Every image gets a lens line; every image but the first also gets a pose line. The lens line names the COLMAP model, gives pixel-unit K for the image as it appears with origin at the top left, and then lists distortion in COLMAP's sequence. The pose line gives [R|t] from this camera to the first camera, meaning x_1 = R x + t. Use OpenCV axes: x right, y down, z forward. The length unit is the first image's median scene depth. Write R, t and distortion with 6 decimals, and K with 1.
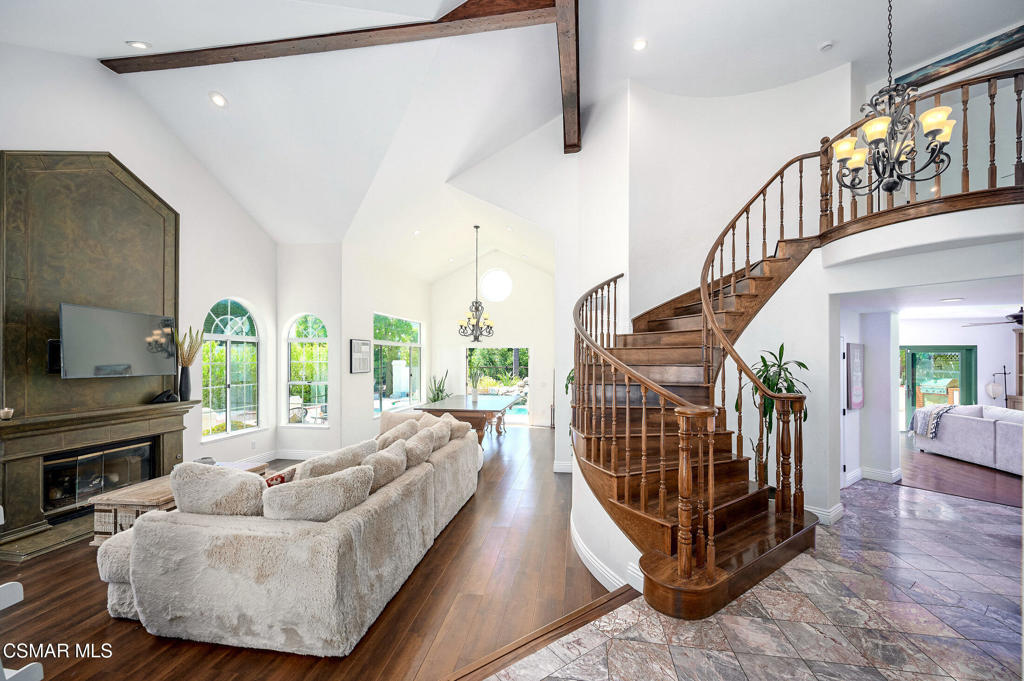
lens RADIAL K [[407.3, 0, 512.6], [0, 407.3, 357.8], [0, 0, 1]] dist [-0.001425, -0.000355]
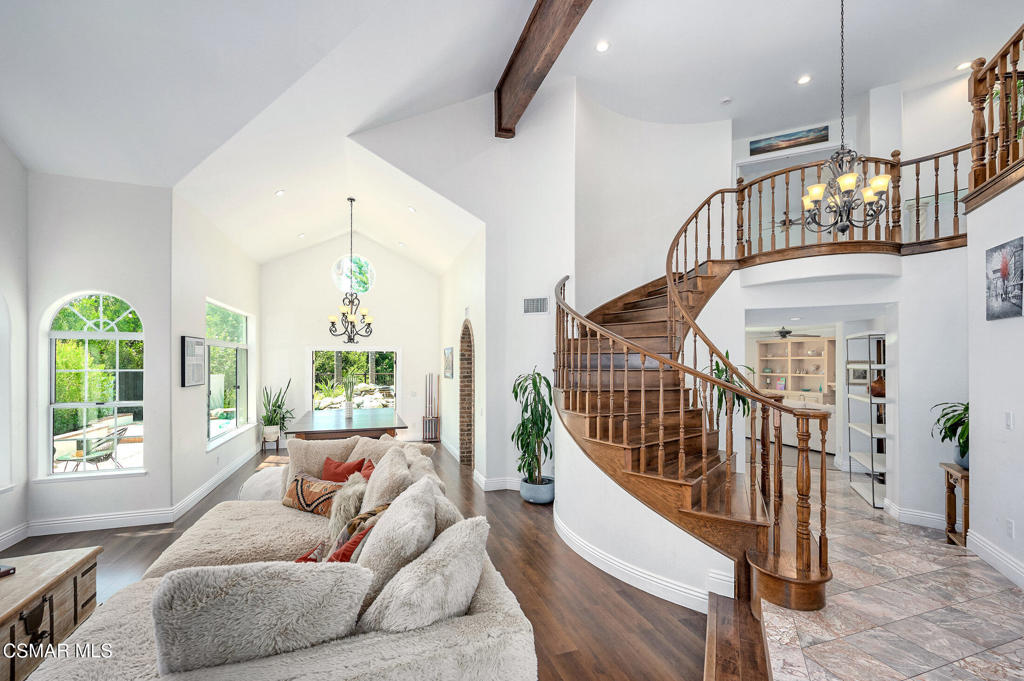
lens RADIAL K [[434.2, 0, 515.3], [0, 434.2, 360.8], [0, 0, 1]] dist [0.001252, 0.000015]
pose [[0.880119, -0.000573, 0.474752, -0.297292], [0.002254, 0.999993, -0.002973, -0.002012], [-0.474747, 0.003687, 0.880114, 0.137467]]
